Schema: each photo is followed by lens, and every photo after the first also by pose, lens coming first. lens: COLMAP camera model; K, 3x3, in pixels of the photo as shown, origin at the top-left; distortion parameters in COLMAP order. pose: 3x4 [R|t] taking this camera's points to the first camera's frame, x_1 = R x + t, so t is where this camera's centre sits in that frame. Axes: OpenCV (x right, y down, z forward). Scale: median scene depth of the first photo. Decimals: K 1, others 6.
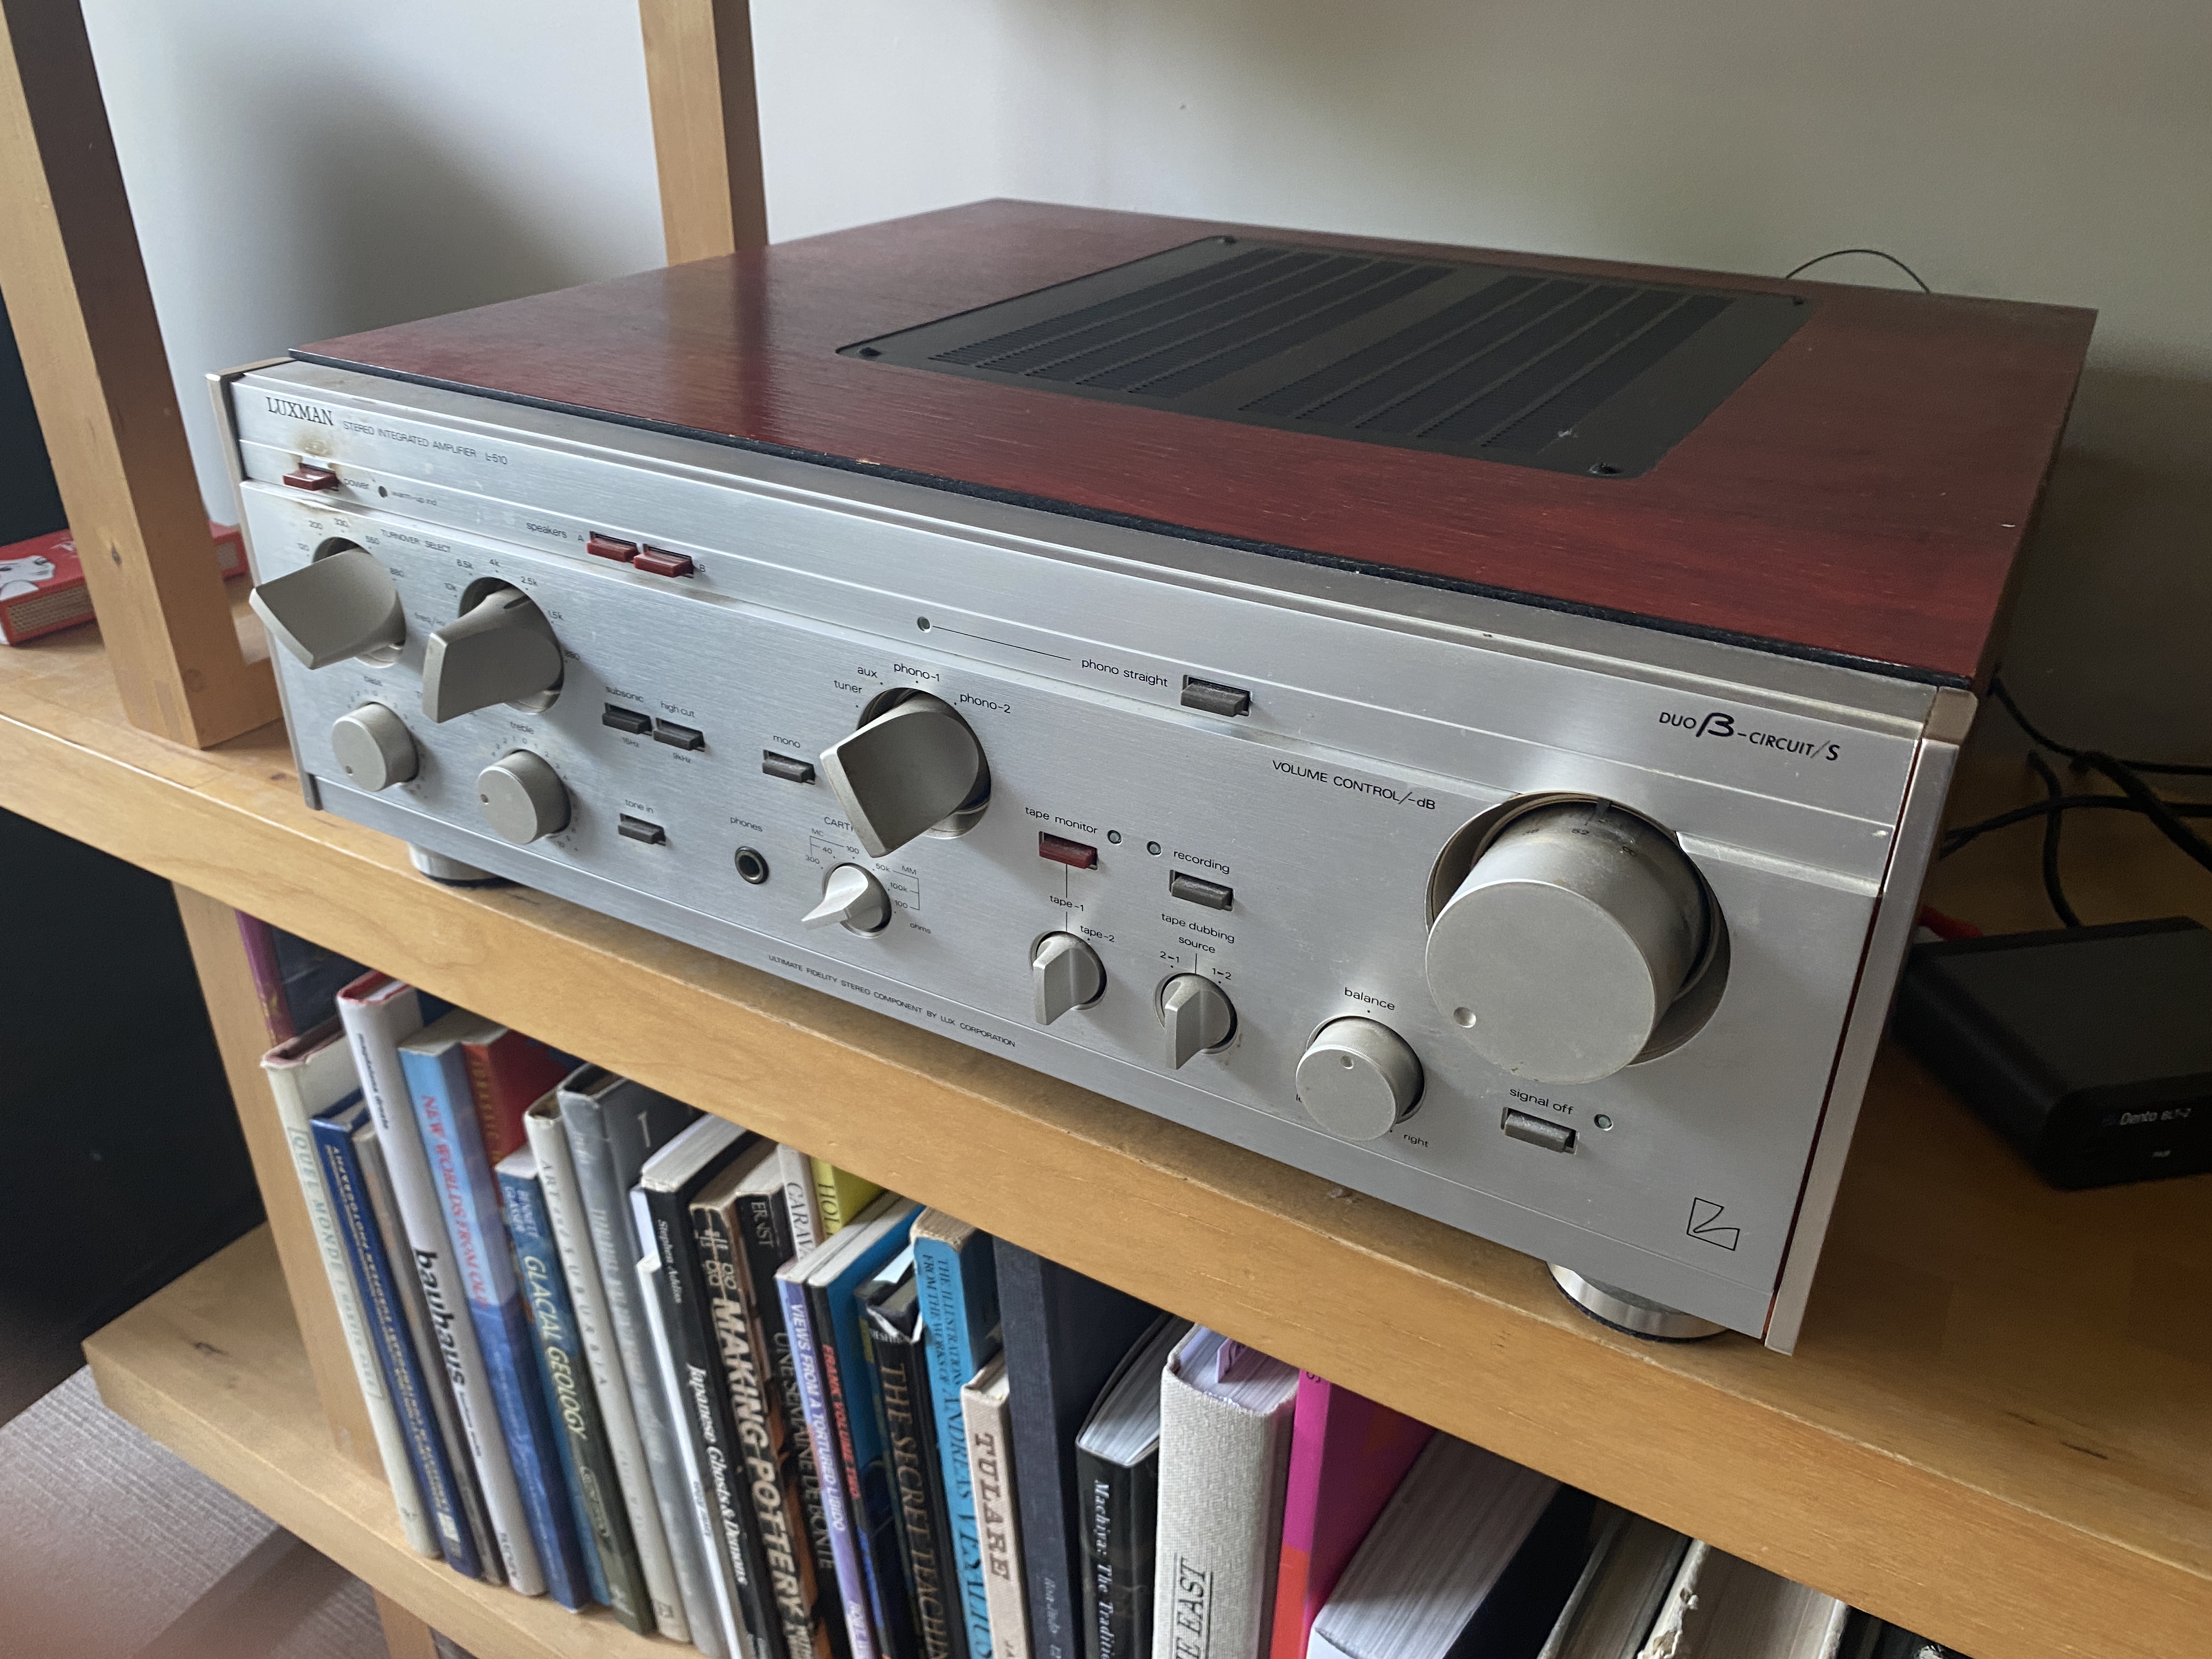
lens RADIAL K [[1669.6, 0, 1106.0], [0, 1669.6, 829.5], [0, 0, 1]] dist [0.086399, -0.182737]
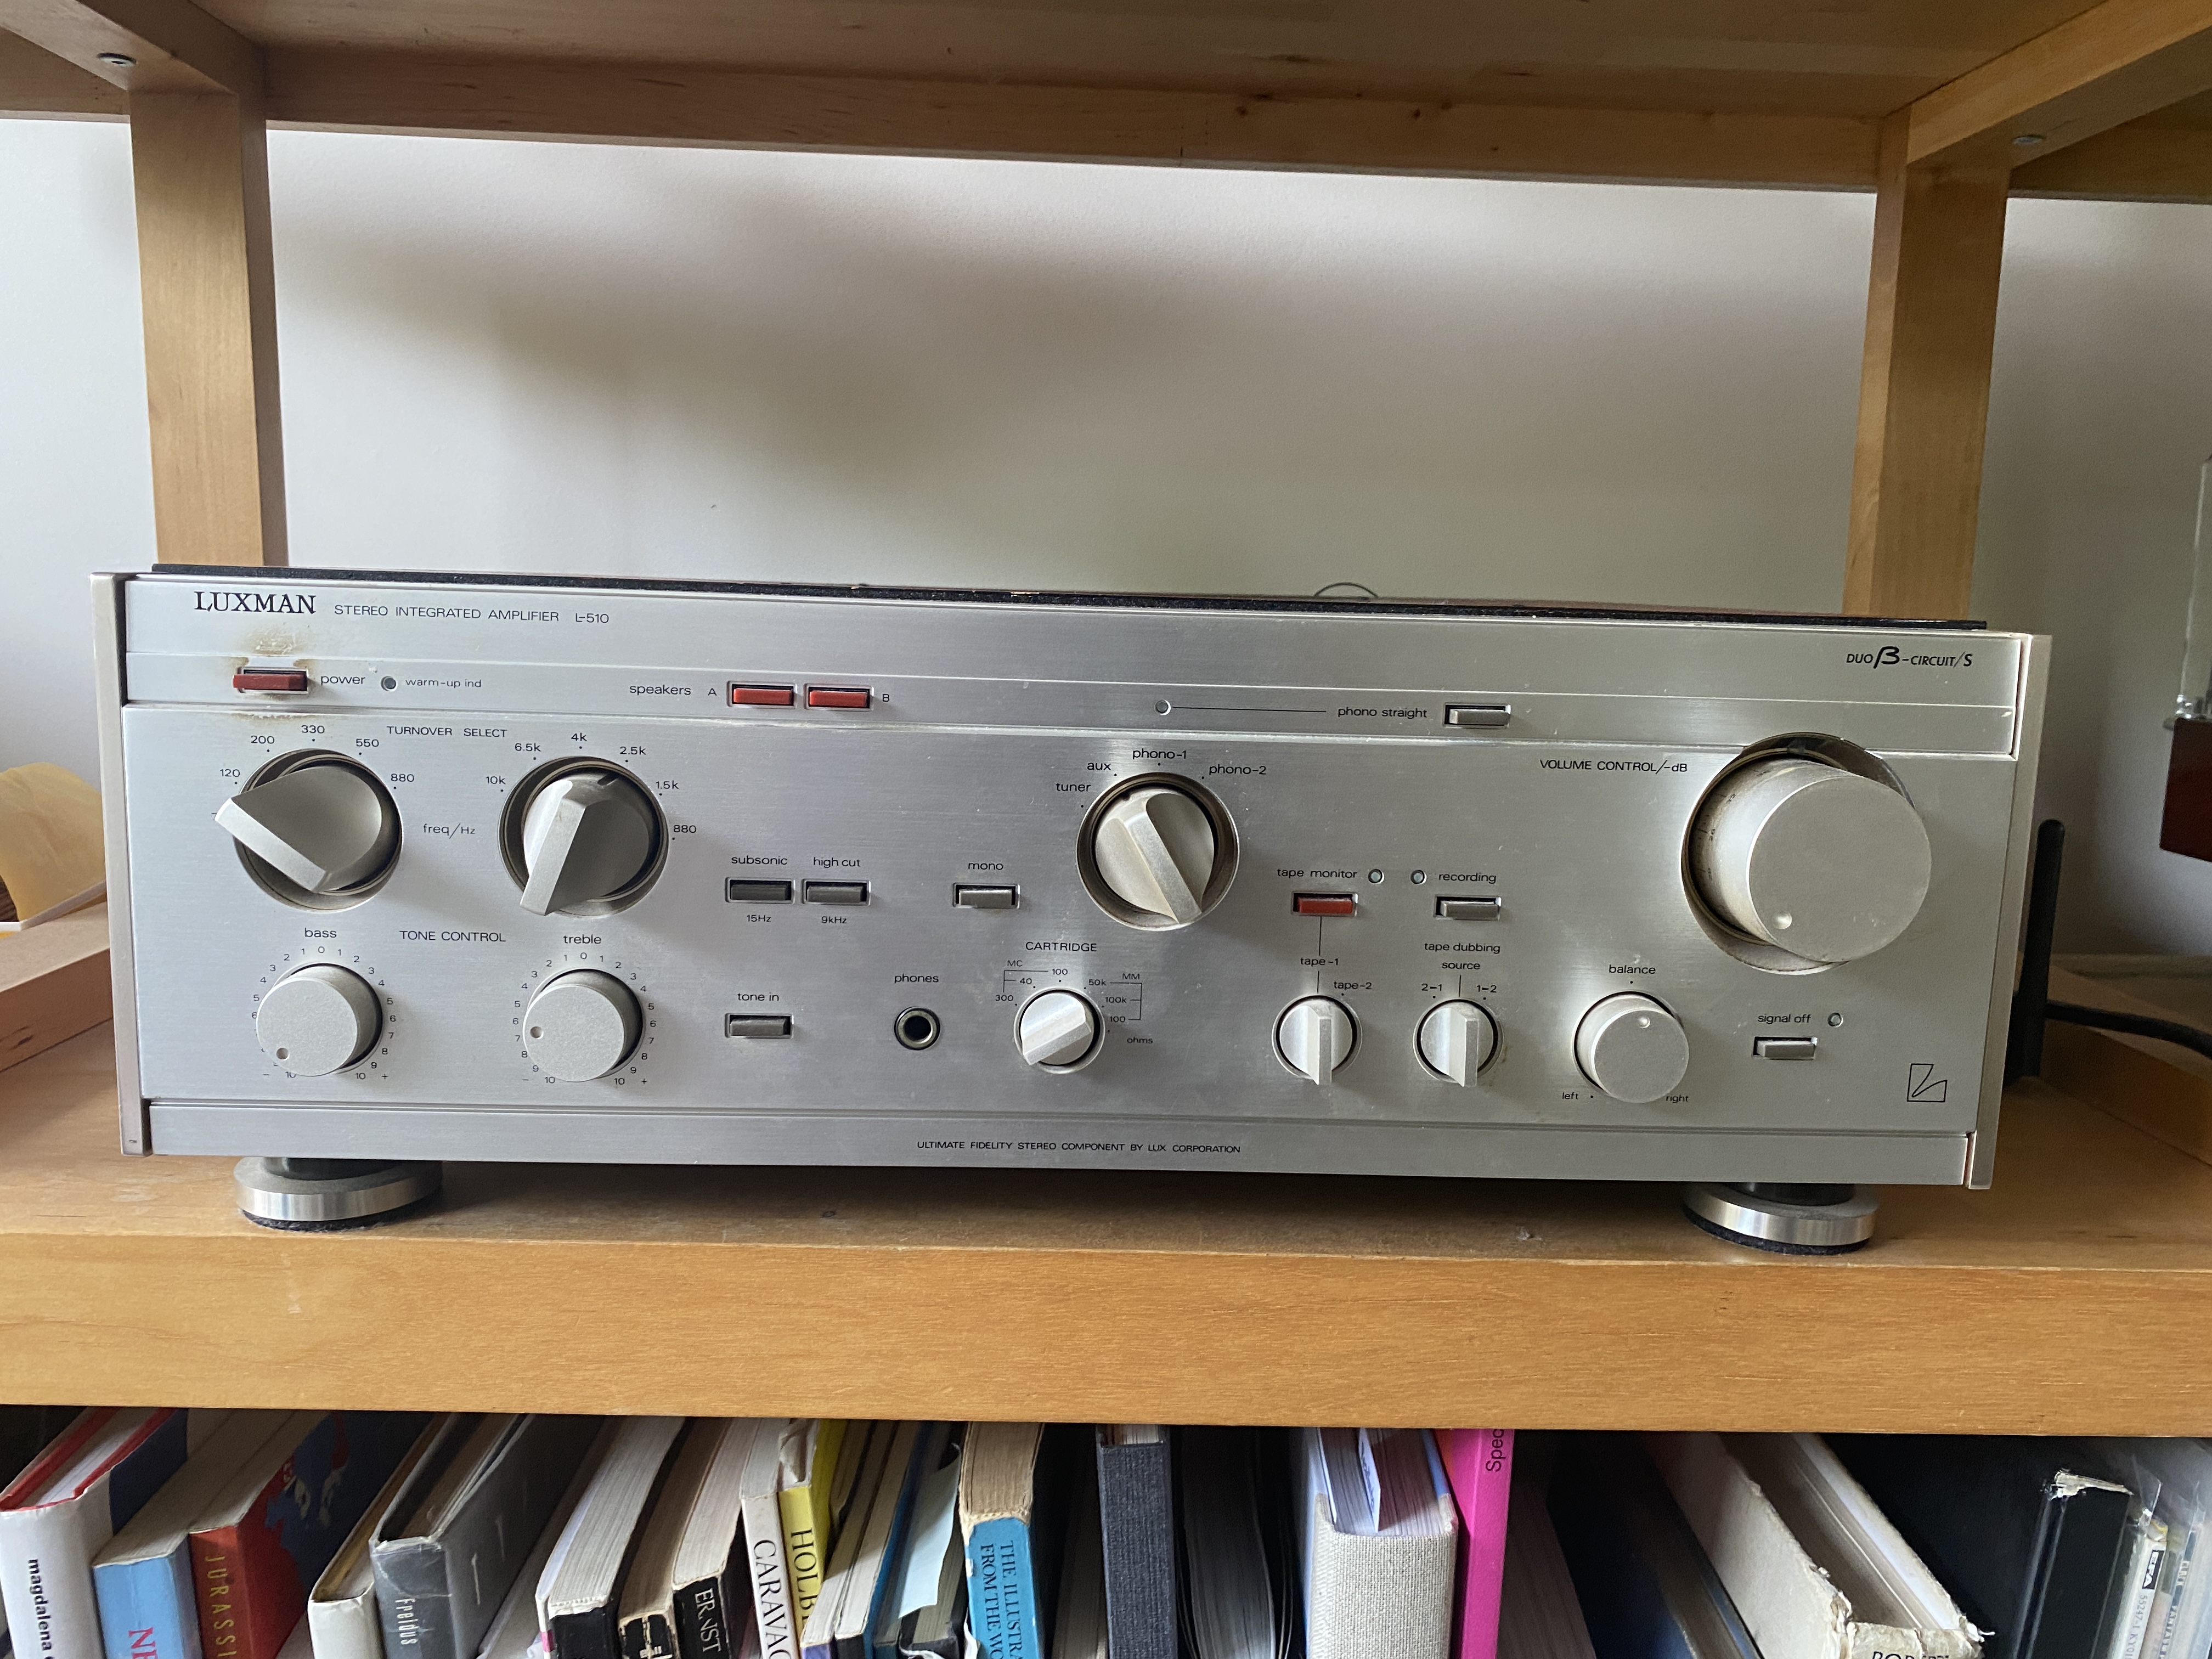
lens RADIAL K [[1685.0, 0, 1100.0], [0, 1685.0, 850.8], [0, 0, 1]] dist [0.034473, -0.093752]
pose [[0.847348, -0.077559, 0.525344, -0.562796], [0.238634, 0.939378, -0.246218, 0.168339], [-0.474401, 0.333997, 0.814488, 0.162677]]
